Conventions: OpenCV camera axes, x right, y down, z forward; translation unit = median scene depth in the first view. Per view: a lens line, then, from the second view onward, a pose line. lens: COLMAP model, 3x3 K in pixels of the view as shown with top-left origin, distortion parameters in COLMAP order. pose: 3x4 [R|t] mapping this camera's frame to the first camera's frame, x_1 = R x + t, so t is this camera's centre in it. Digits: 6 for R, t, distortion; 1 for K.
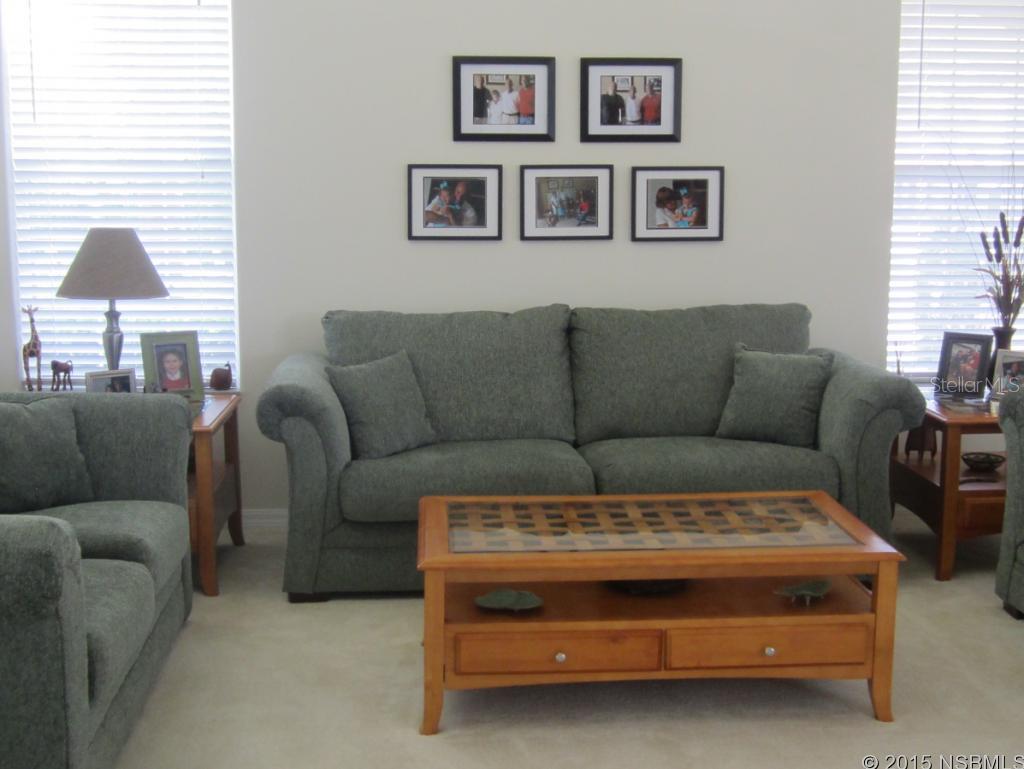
lens RADIAL K [[1307.0, 0, 510.4], [0, 1307.0, 380.9], [0, 0, 1]] dist [-0.053166, 0.000000]
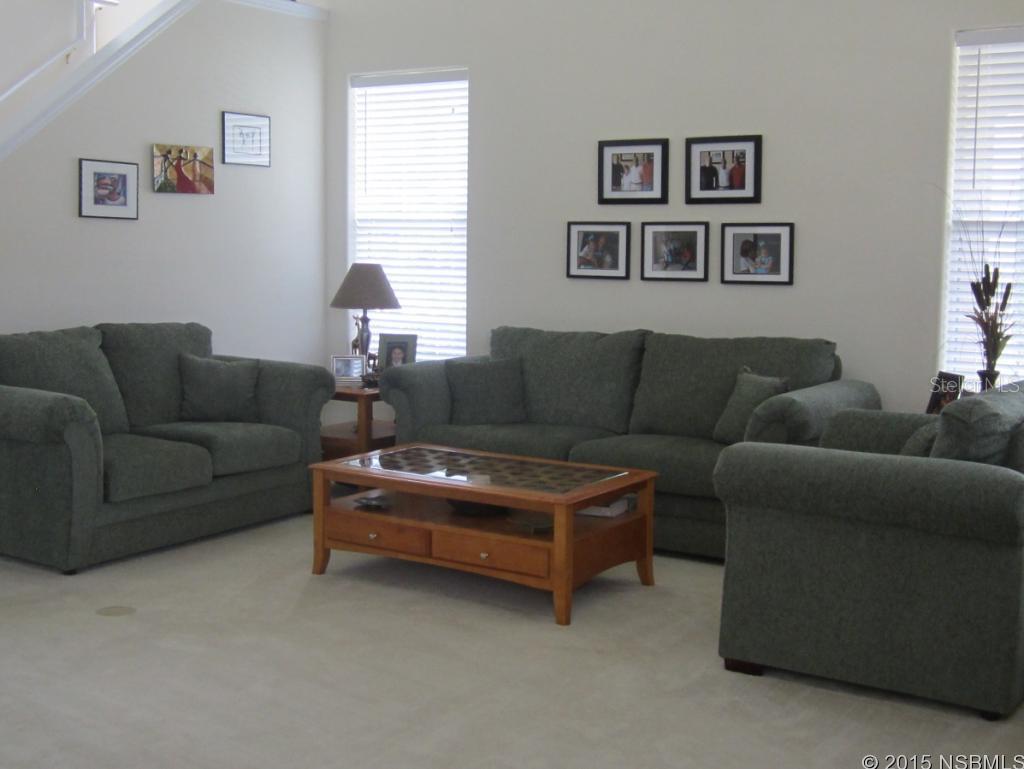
lens RADIAL K [[1307.0, 0, 512.4], [0, 1307.0, 386.0], [0, 0, 1]] dist [-0.053166, 0.000000]
pose [[0.787119, 0.073691, -0.612383, 0.712090], [-0.097141, 0.995258, -0.005096, 0.015496], [0.609103, 0.063499, 0.790545, -0.092179]]
